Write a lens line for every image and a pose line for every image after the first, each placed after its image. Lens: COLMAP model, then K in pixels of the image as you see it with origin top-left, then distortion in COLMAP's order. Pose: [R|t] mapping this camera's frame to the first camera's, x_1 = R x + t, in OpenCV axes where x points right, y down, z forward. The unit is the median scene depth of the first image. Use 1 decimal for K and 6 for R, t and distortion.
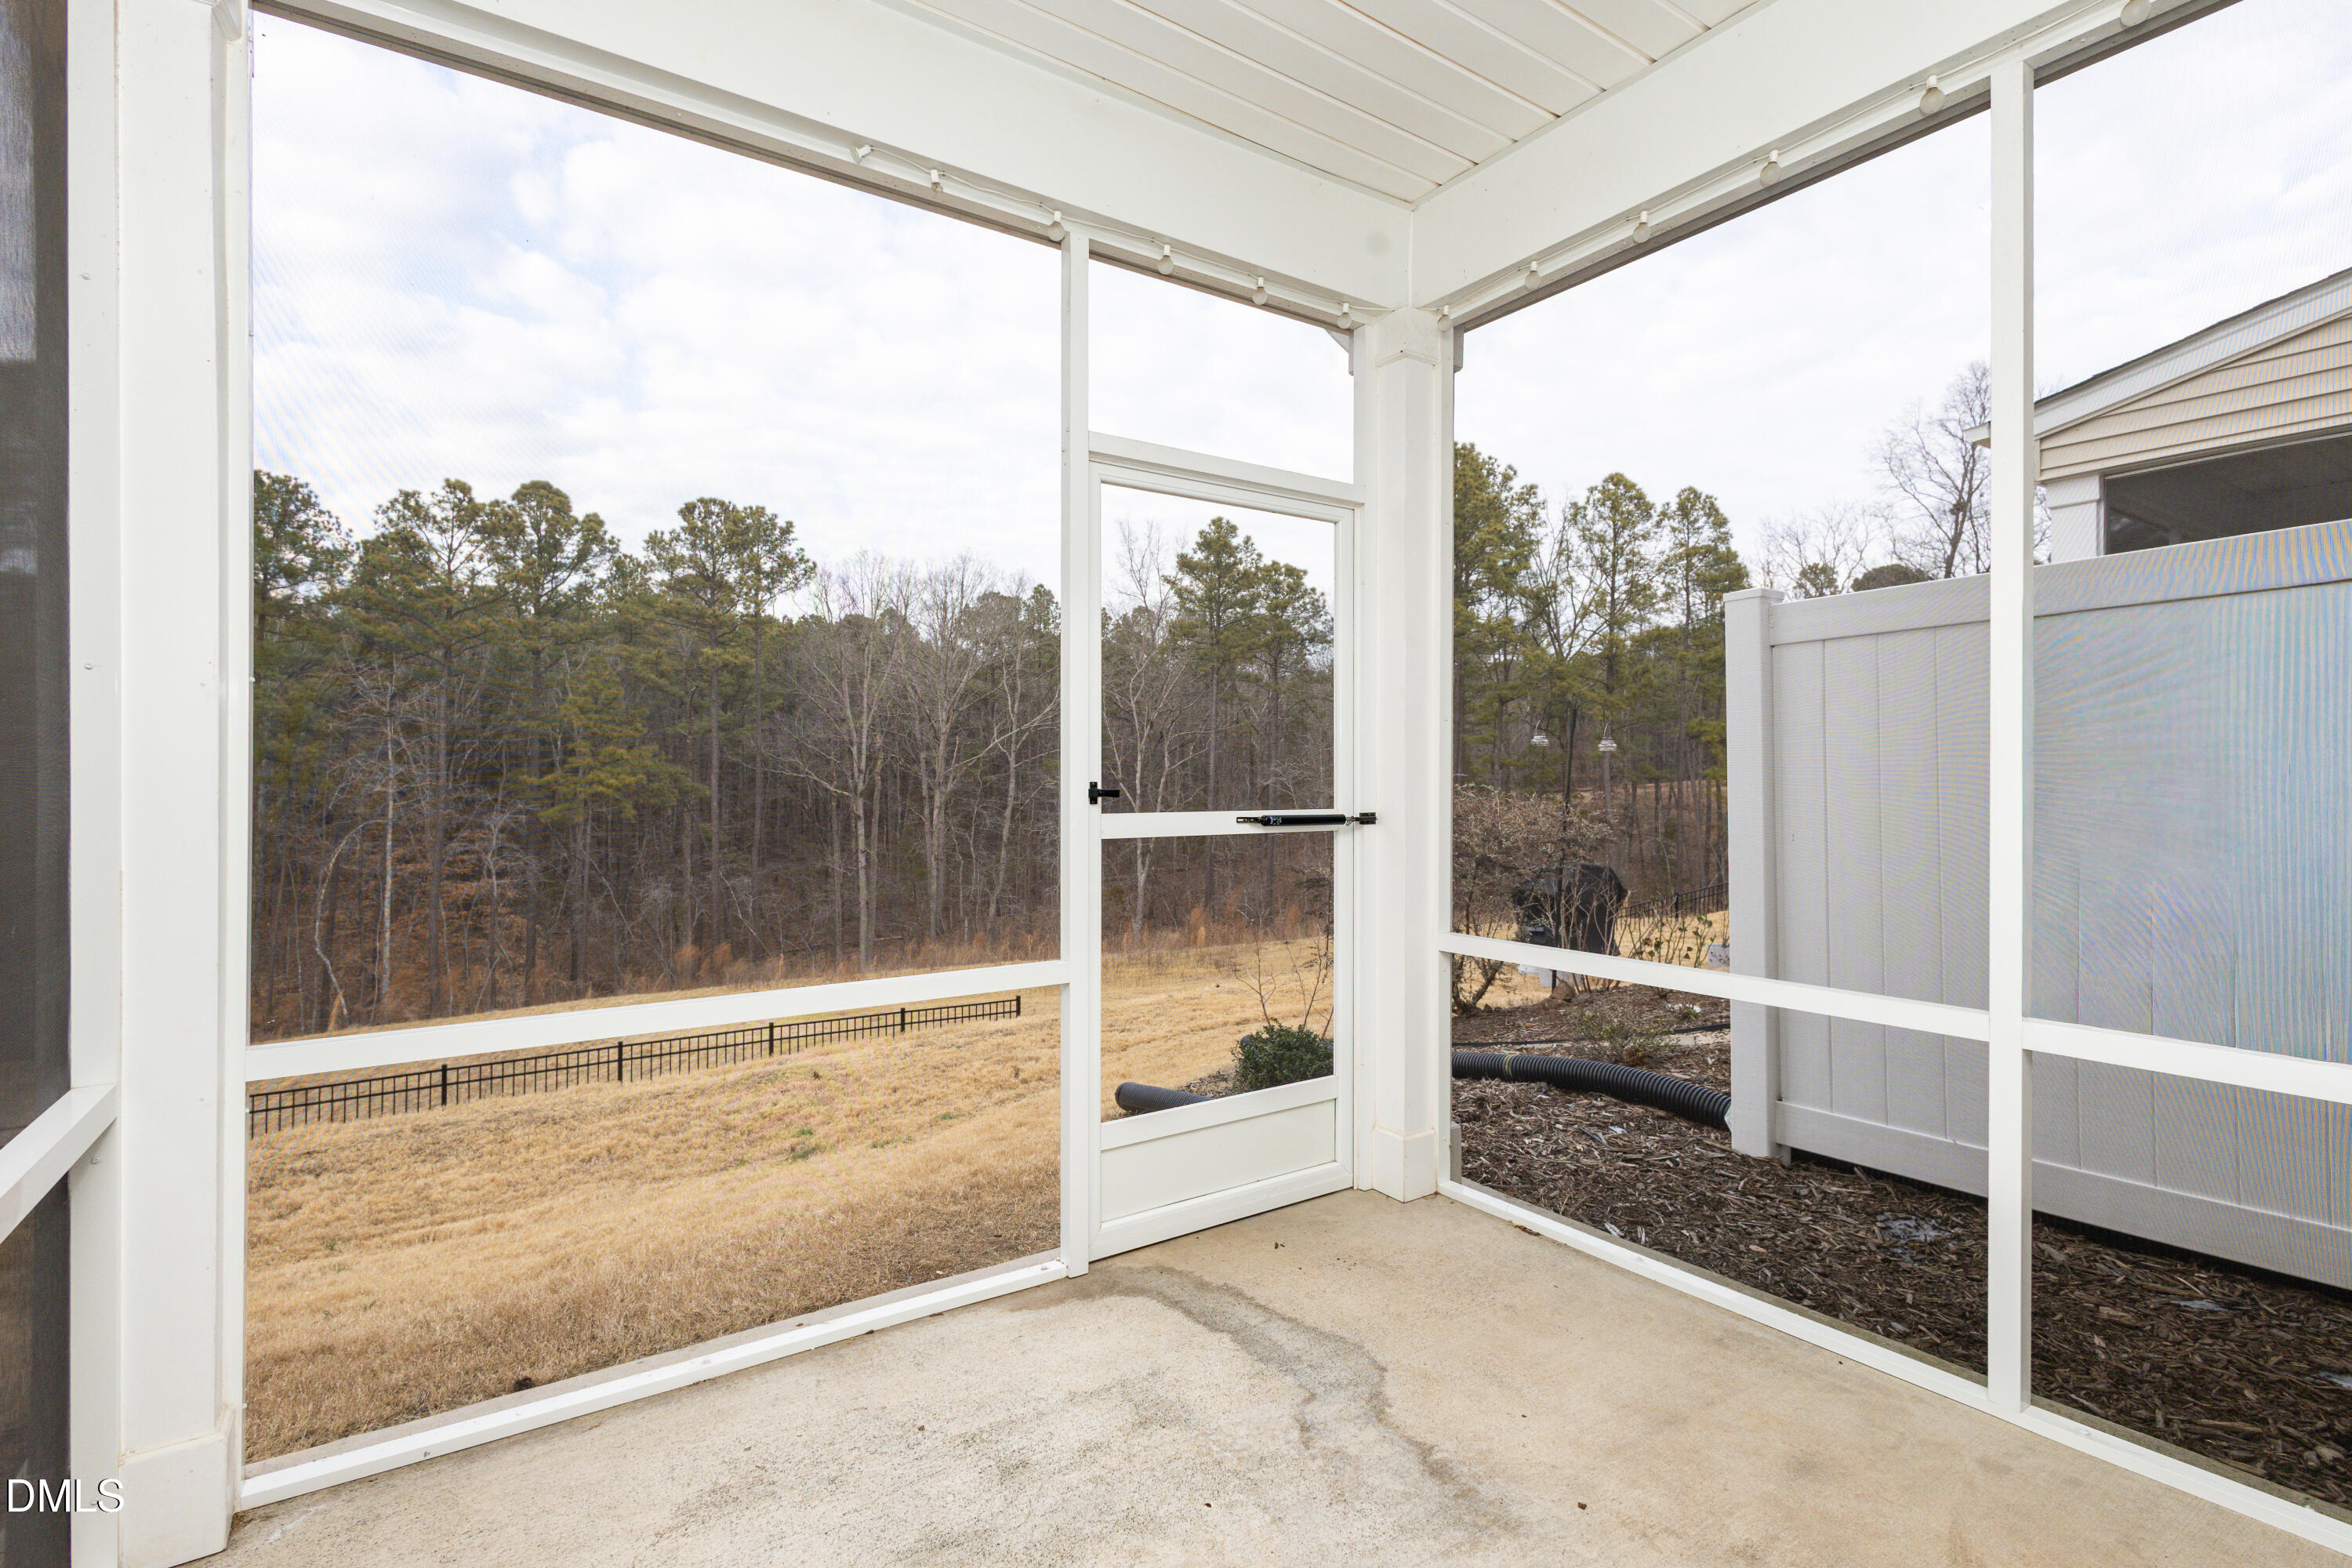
lens RADIAL K [[1094.8, 0, 1170.6], [0, 1094.8, 764.8], [0, 0, 1]] dist [0.008076, -0.002294]
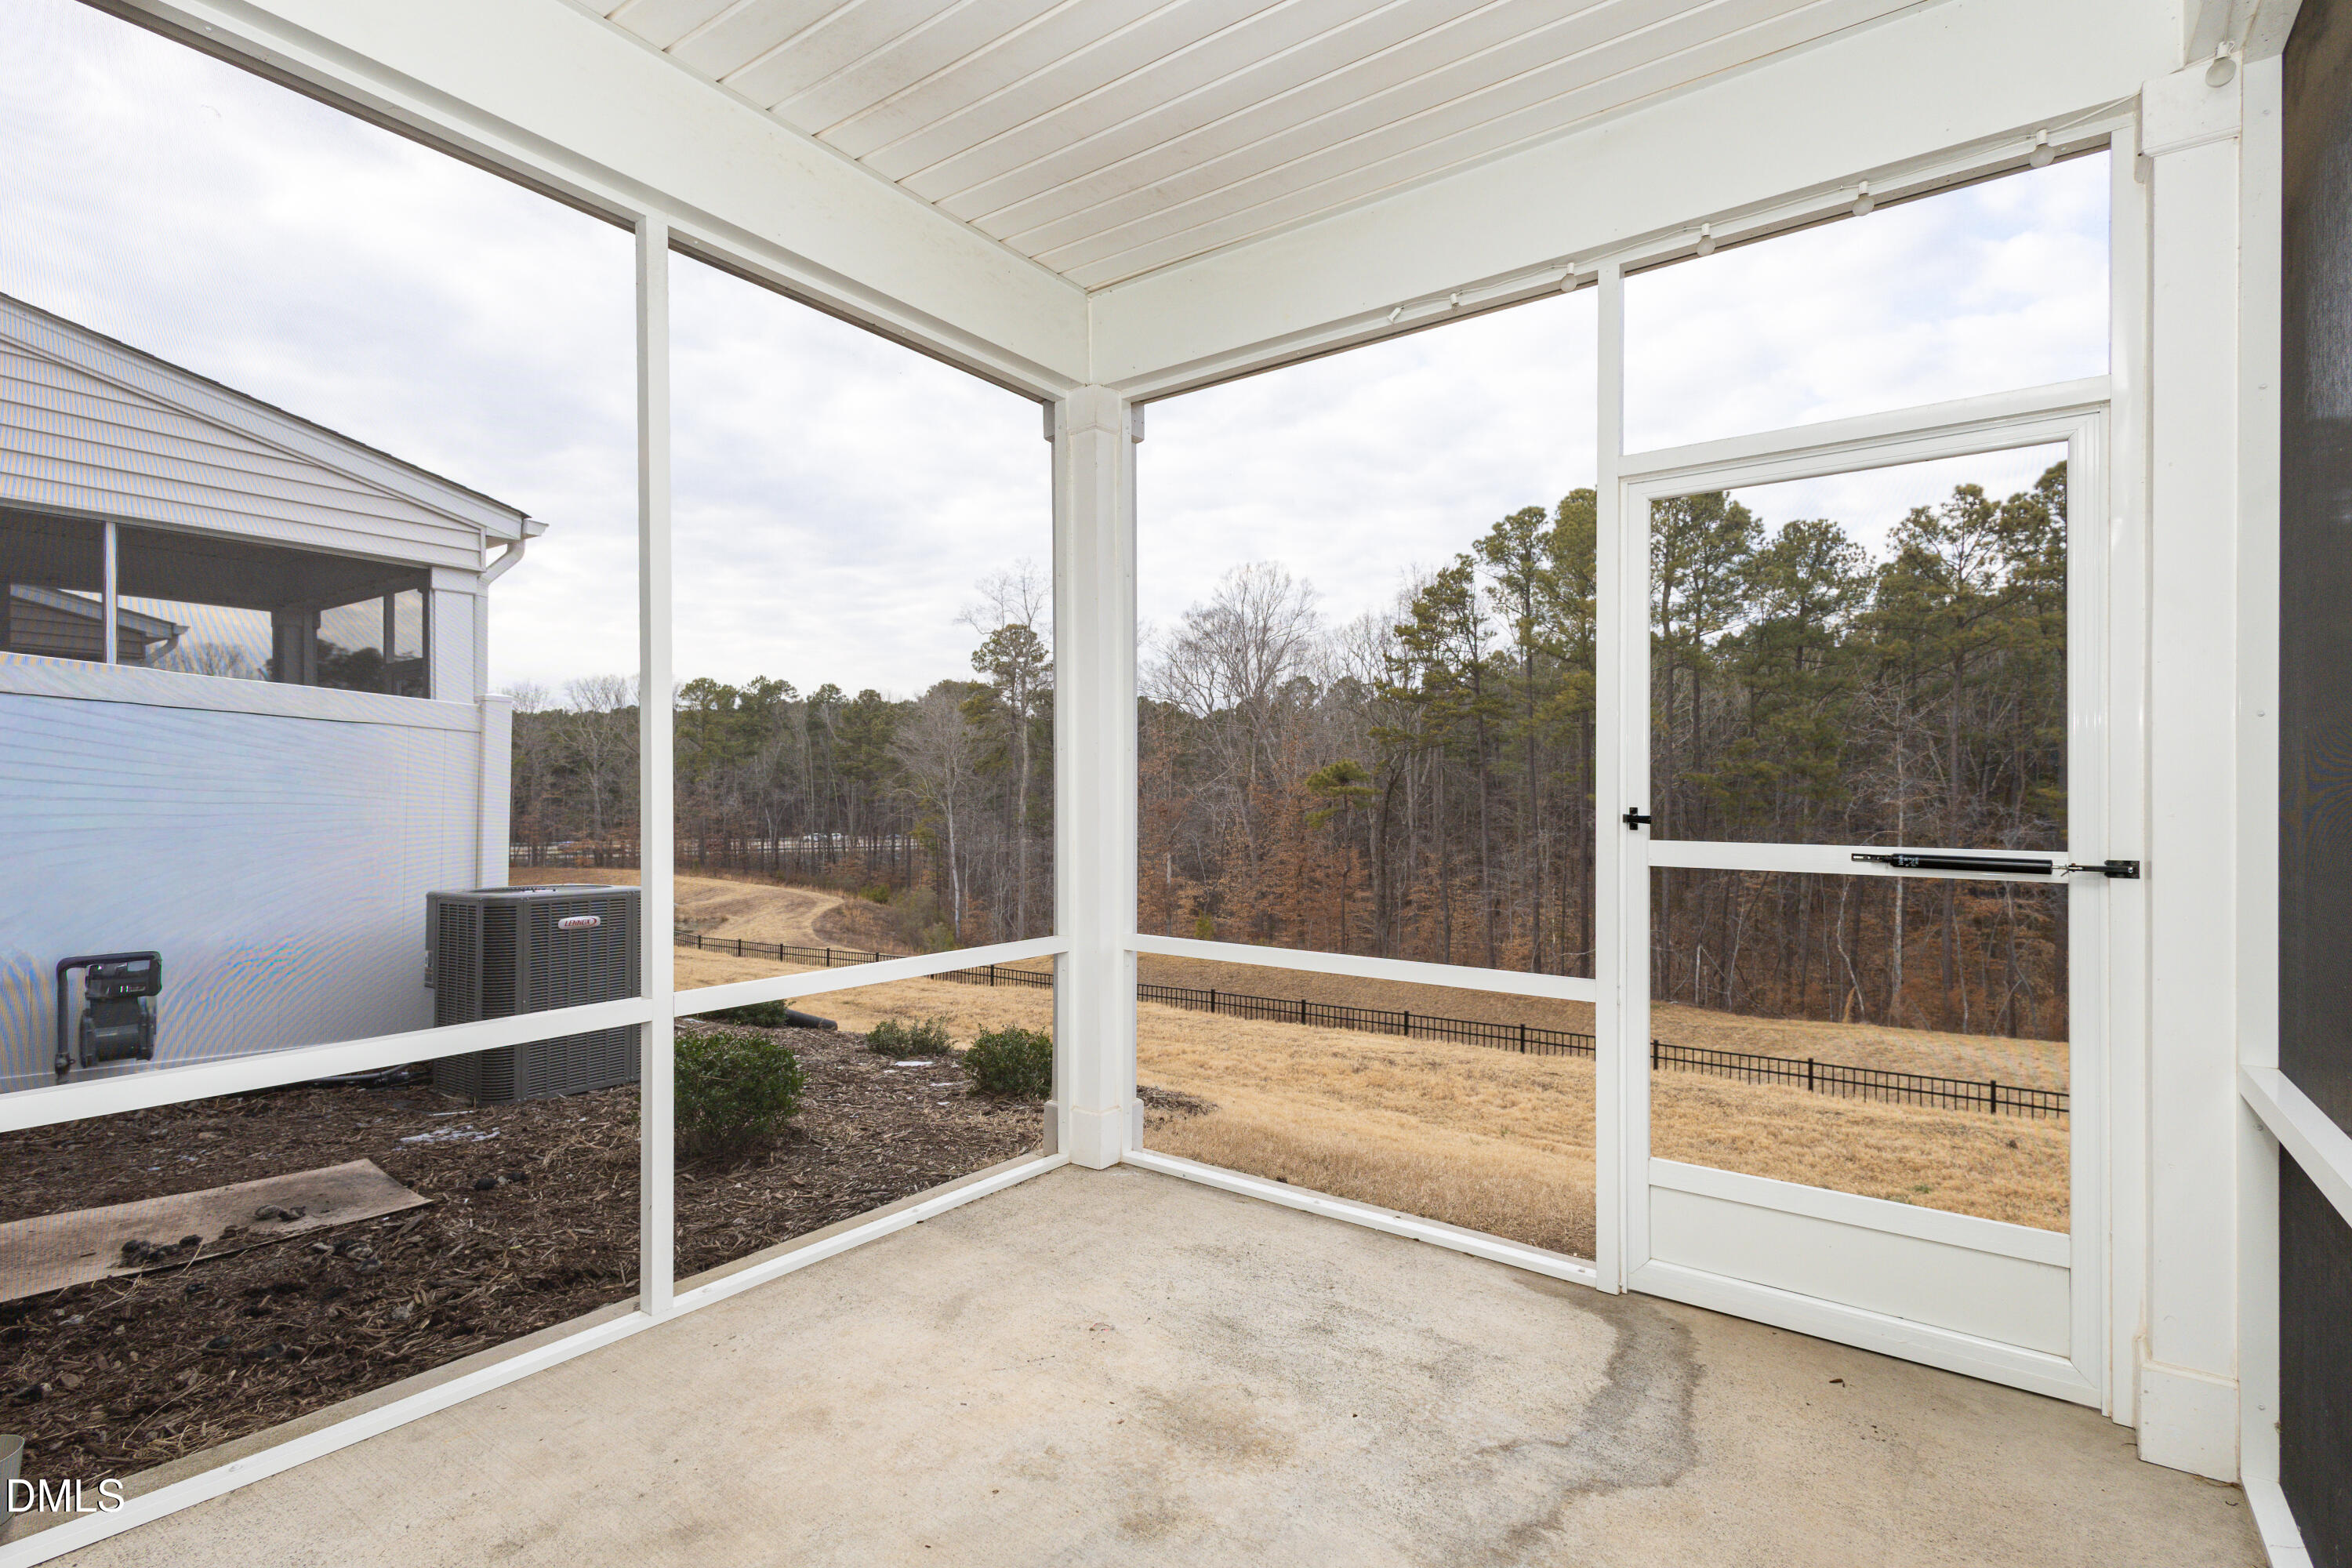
lens RADIAL K [[1094.8, 0, 1181.9], [0, 1094.8, 787.4], [0, 0, 1]] dist [0.008076, -0.002294]
pose [[0.343126, -0.000757, -0.939289, 0.369616], [0.009600, 0.999950, 0.002701, -0.004807], [0.939240, -0.009944, 0.343116, 0.142205]]
